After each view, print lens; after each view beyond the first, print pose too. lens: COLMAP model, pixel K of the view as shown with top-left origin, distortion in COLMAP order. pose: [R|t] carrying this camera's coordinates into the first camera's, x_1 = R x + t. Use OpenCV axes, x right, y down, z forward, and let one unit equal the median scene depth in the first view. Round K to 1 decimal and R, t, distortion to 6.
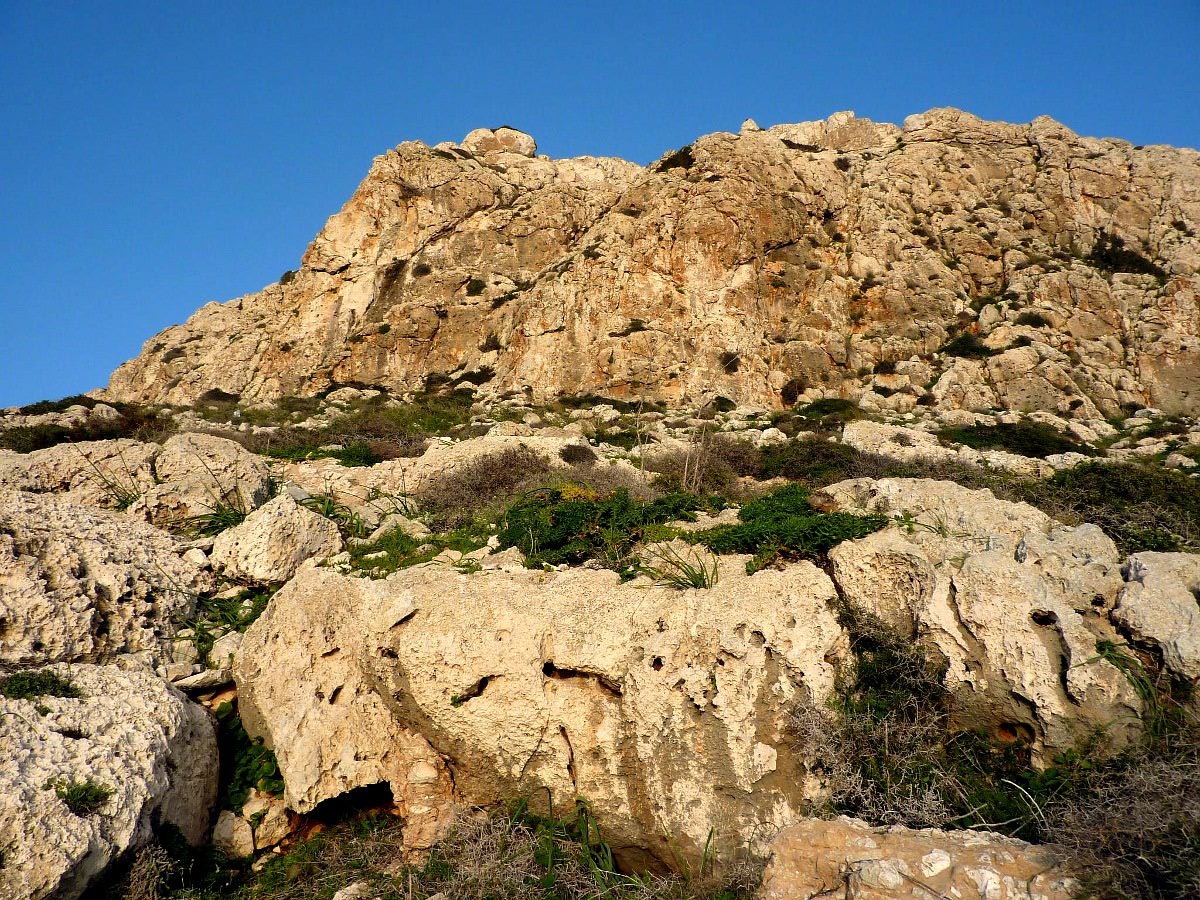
lens RADIAL K [[866.2, 0, 599.8], [0, 866.2, 448.5], [0, 0, 1]] dist [-0.040474, -0.003636]
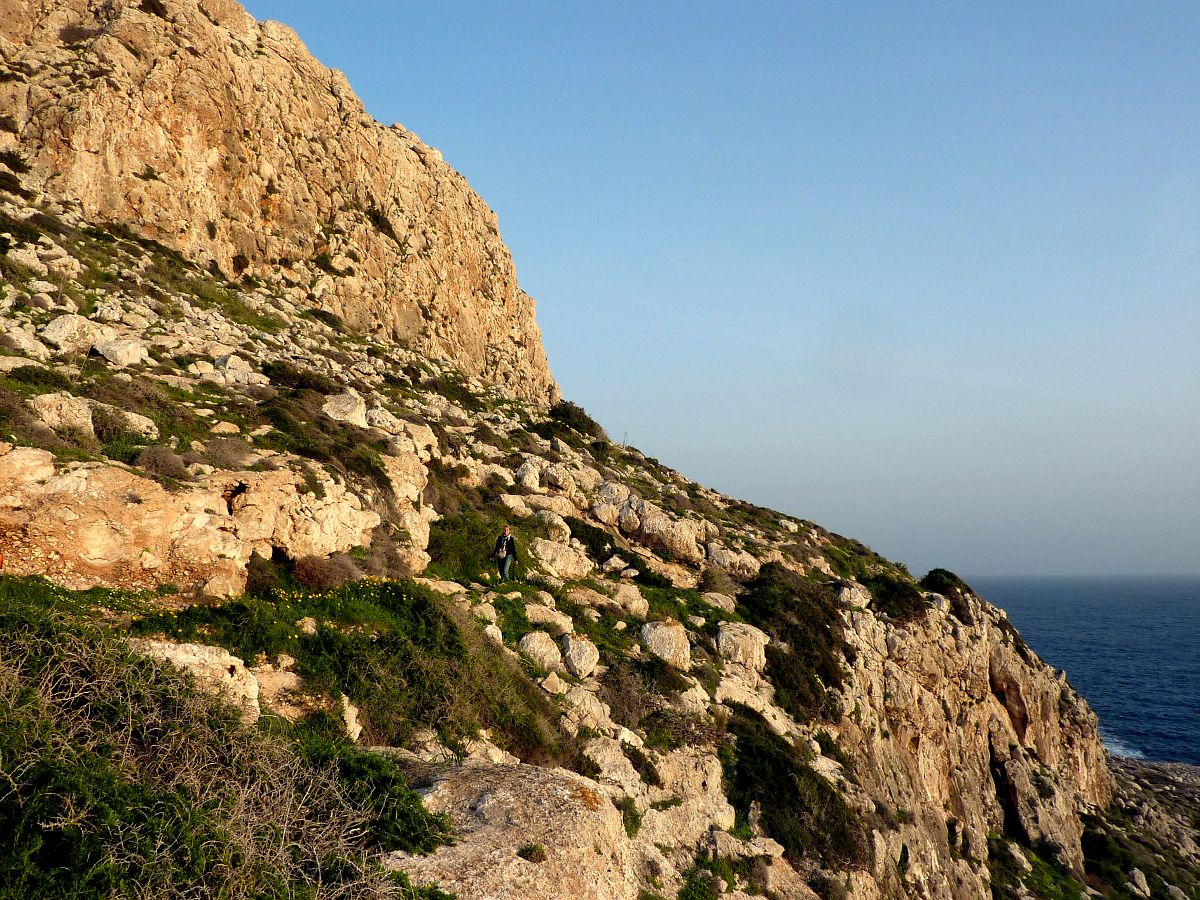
lens RADIAL K [[866.2, 0, 600.1], [0, 866.2, 450.5], [0, 0, 1]] dist [-0.040474, -0.003636]
pose [[0.398135, 0.096349, 0.912253, -0.759295], [-0.350587, 0.934957, 0.054259, -0.058797], [-0.847690, -0.341427, 0.406018, -0.182047]]
